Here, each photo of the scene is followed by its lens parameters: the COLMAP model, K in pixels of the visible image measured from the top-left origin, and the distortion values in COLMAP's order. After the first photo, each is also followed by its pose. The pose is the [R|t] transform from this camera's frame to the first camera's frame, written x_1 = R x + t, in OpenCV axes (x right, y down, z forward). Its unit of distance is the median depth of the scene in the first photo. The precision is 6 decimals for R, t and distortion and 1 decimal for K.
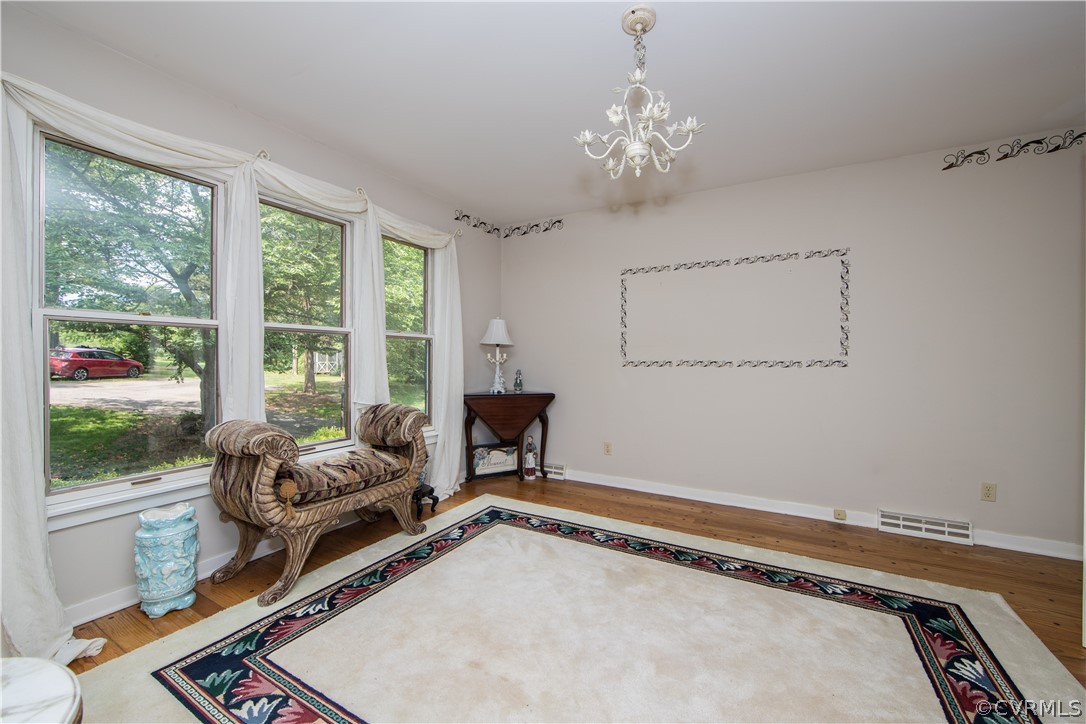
lens RADIAL K [[433.8, 0, 548.5], [0, 433.8, 361.9], [0, 0, 1]] dist [-0.012587, 0.003264]
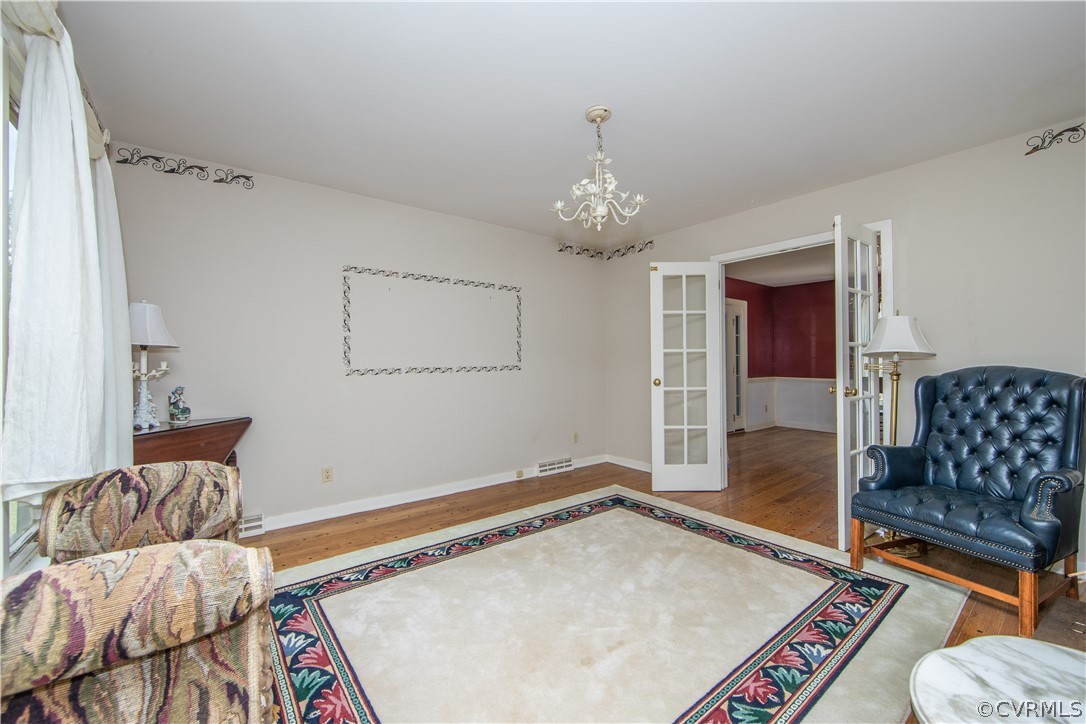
lens RADIAL K [[433.8, 0, 548.5], [0, 433.8, 361.9], [0, 0, 1]] dist [-0.012587, 0.003264]
pose [[0.379664, -0.003484, 0.925118, -0.636857], [0.020741, 0.999774, -0.004747, -0.006176], [-0.924892, 0.020990, 0.379651, 0.382819]]
